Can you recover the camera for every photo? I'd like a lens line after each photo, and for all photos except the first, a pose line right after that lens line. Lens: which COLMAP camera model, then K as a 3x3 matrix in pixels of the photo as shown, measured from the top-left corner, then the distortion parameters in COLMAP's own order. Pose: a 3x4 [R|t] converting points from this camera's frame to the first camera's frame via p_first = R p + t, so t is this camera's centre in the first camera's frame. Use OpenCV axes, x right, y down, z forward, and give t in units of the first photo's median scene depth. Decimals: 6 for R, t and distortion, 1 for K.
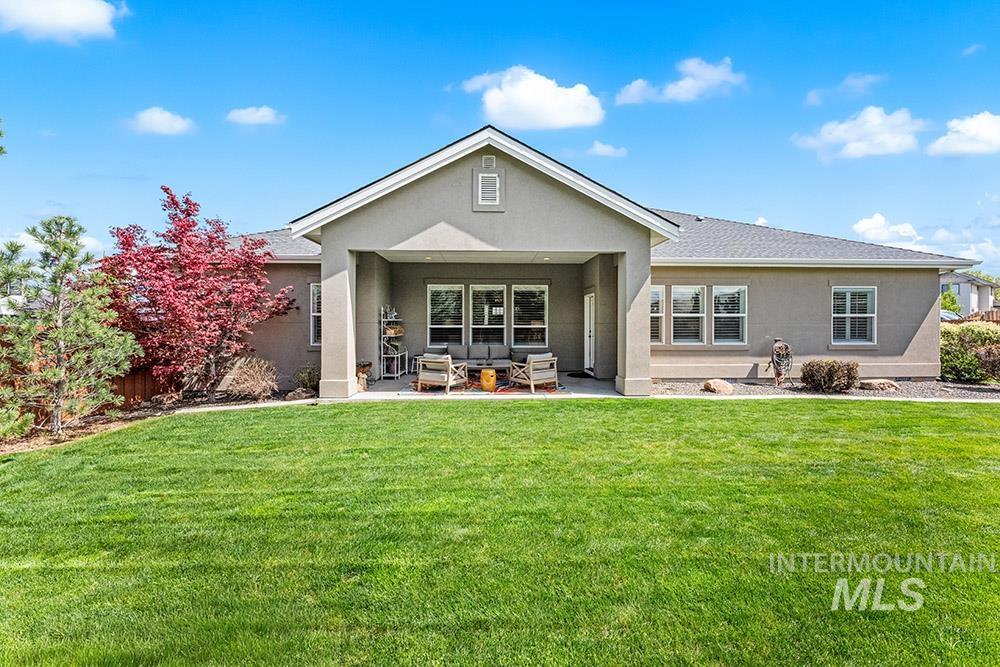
lens RADIAL K [[399.7, 0, 496.5], [0, 399.7, 326.4], [0, 0, 1]] dist [-0.000231, -0.000034]
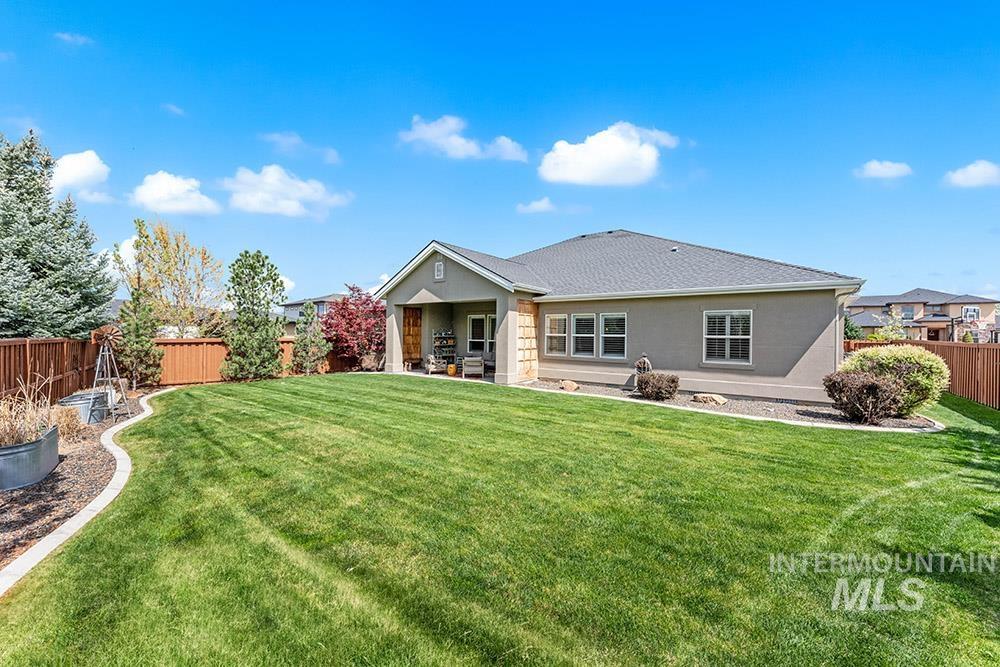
lens RADIAL K [[399.7, 0, 496.5], [0, 399.7, 326.4], [0, 0, 1]] dist [-0.000231, -0.000034]
pose [[0.771008, -0.003924, -0.636813, 1.115942], [-0.010438, 0.999769, -0.018799, -0.029556], [0.636740, 0.021141, 0.770789, -0.246558]]
